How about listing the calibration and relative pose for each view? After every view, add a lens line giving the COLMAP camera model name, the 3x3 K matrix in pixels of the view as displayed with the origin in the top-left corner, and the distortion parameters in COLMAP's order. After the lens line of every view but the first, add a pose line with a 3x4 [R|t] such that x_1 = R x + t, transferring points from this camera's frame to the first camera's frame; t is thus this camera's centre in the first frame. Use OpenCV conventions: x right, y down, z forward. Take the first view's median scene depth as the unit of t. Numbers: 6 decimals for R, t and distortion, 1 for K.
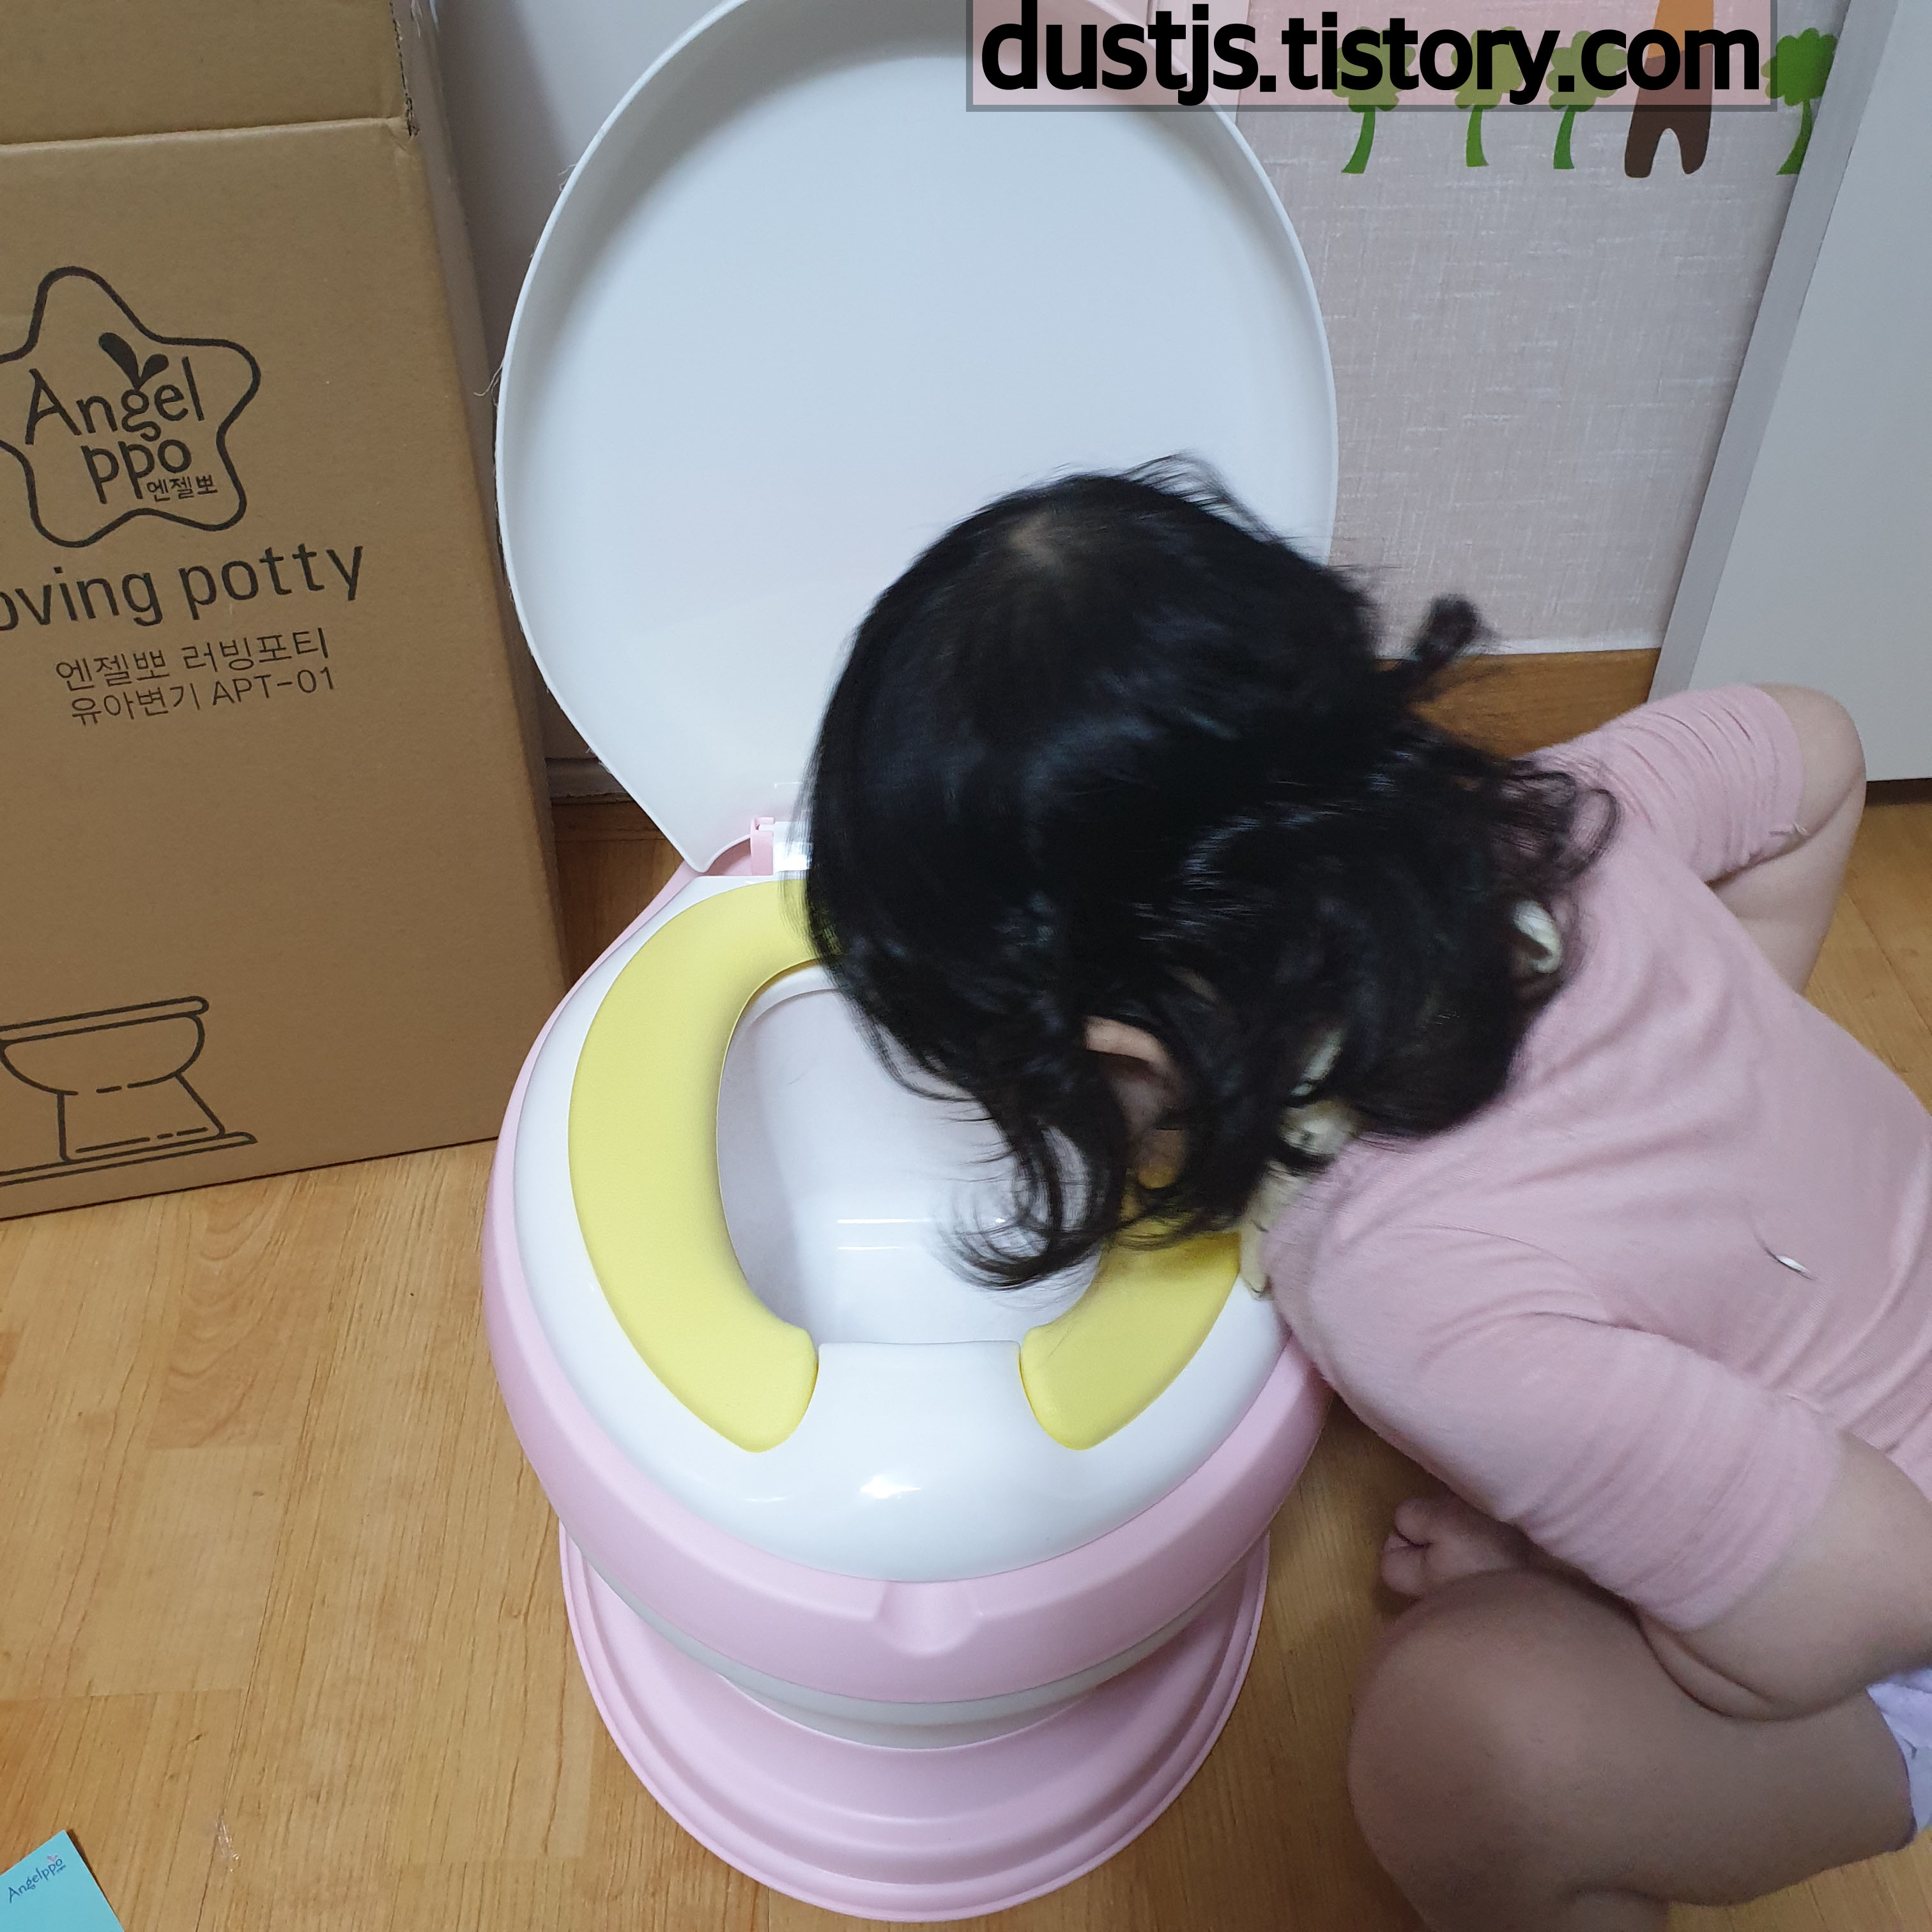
lens RADIAL K [[2050.2, 0, 976.3], [0, 2050.2, 858.0], [0, 0, 1]] dist [-0.002805, 0.000000]
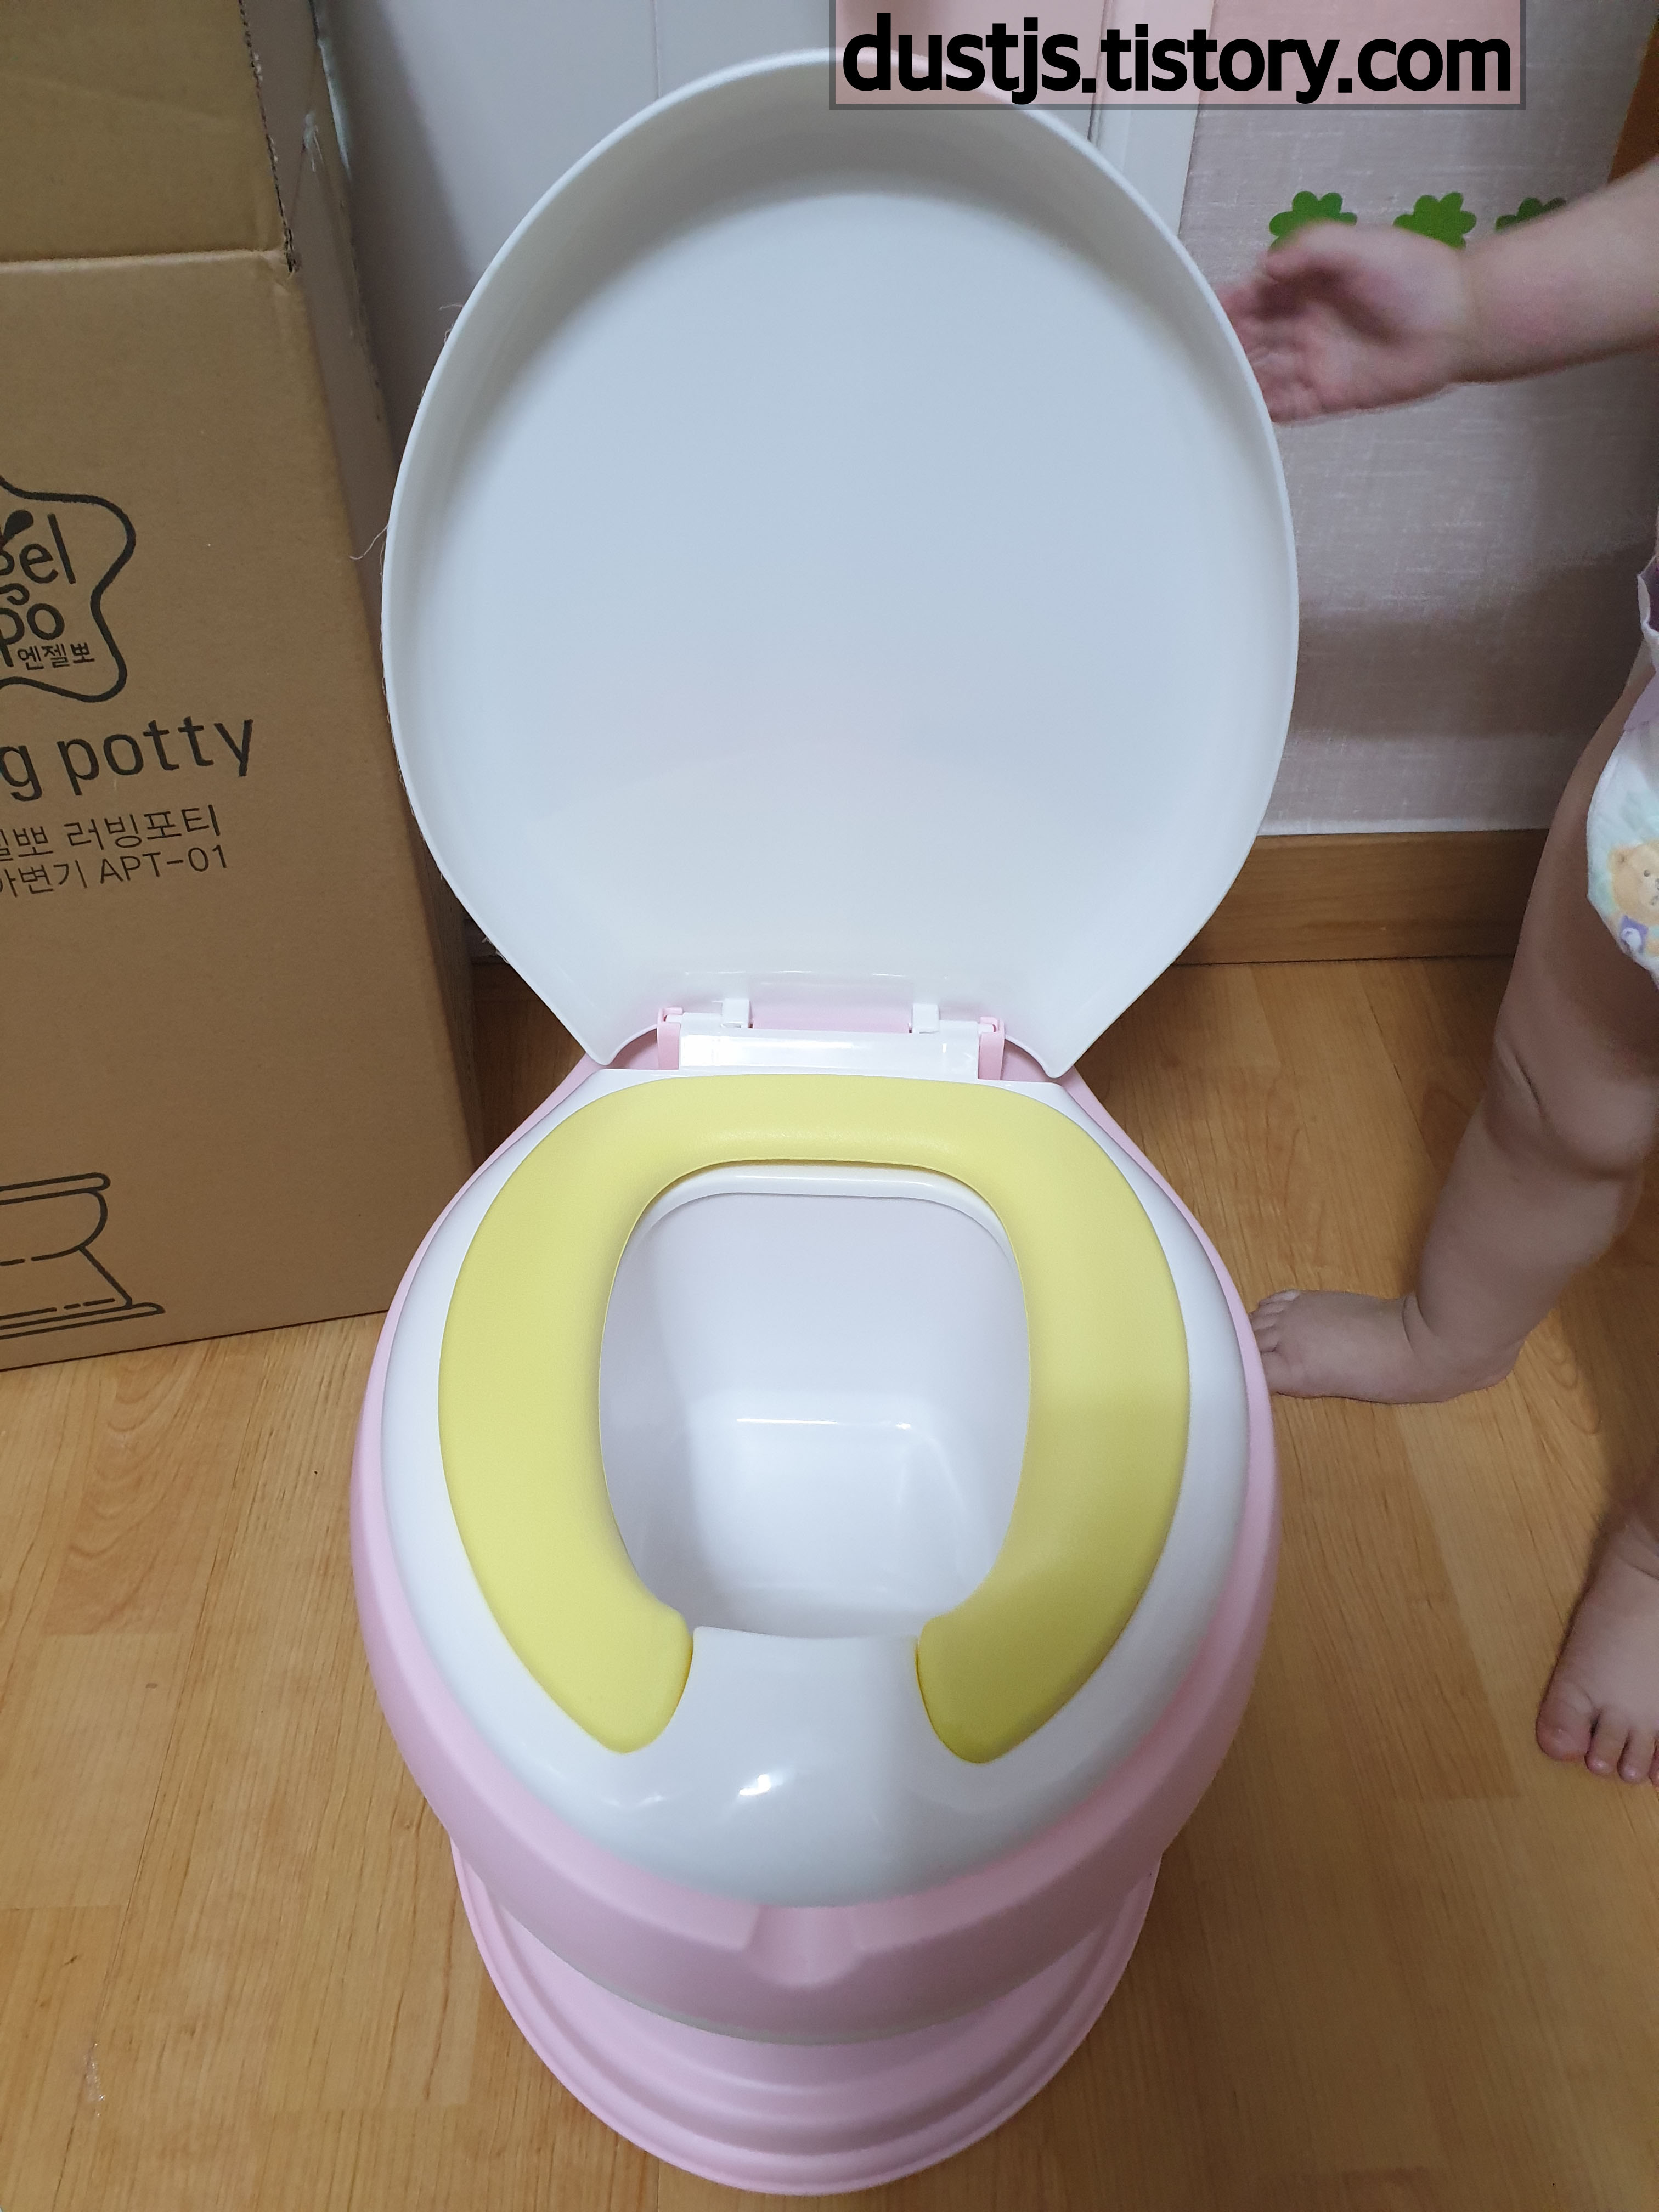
lens RADIAL K [[1757.4, 0, 848.1], [0, 1757.4, 1037.9], [0, 0, 1]] dist [-0.011944, 0.027912]
pose [[0.999746, 0.017124, -0.014624, -0.009702], [-0.016548, 0.999115, 0.038672, -0.041105], [0.015274, -0.038420, 0.999145, 0.187420]]
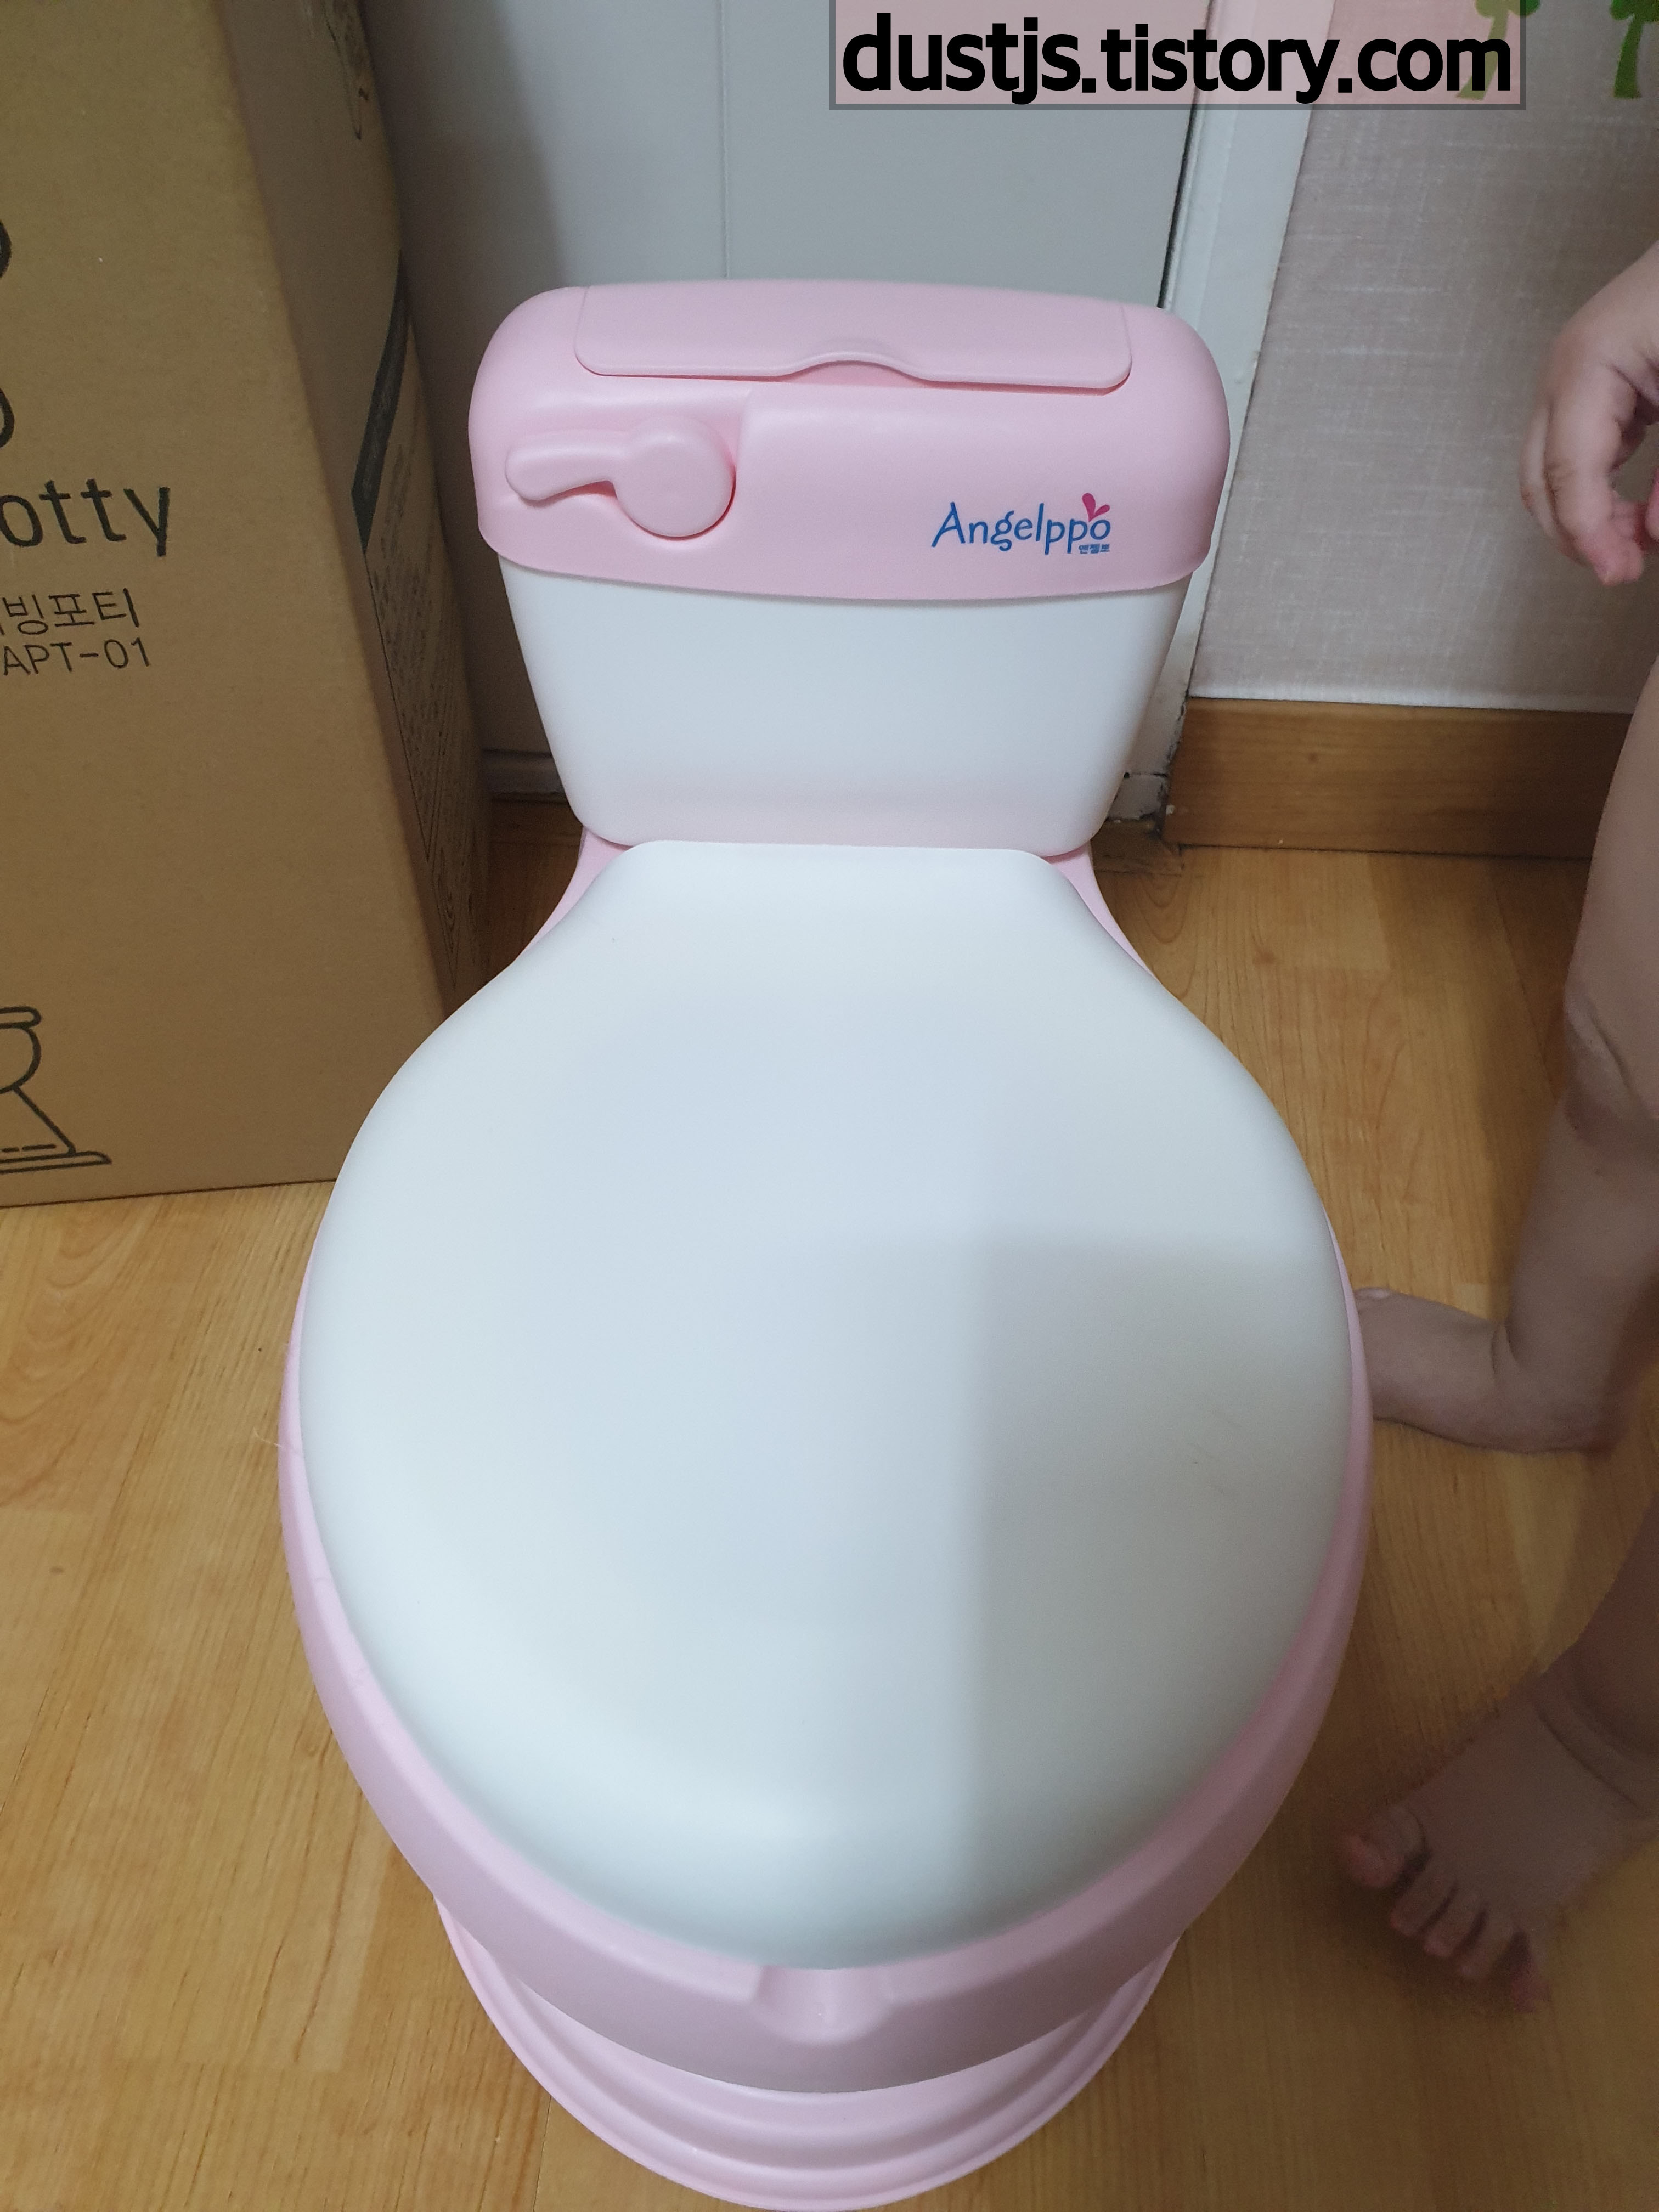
lens RADIAL K [[1757.4, 0, 842.3], [0, 1757.4, 1068.8], [0, 0, 1]] dist [-0.011944, 0.027912]
pose [[0.992709, 0.090037, -0.080144, 0.036250], [-0.078526, 0.987492, 0.136721, -0.042437], [0.091452, -0.129430, 0.987362, 0.319301]]
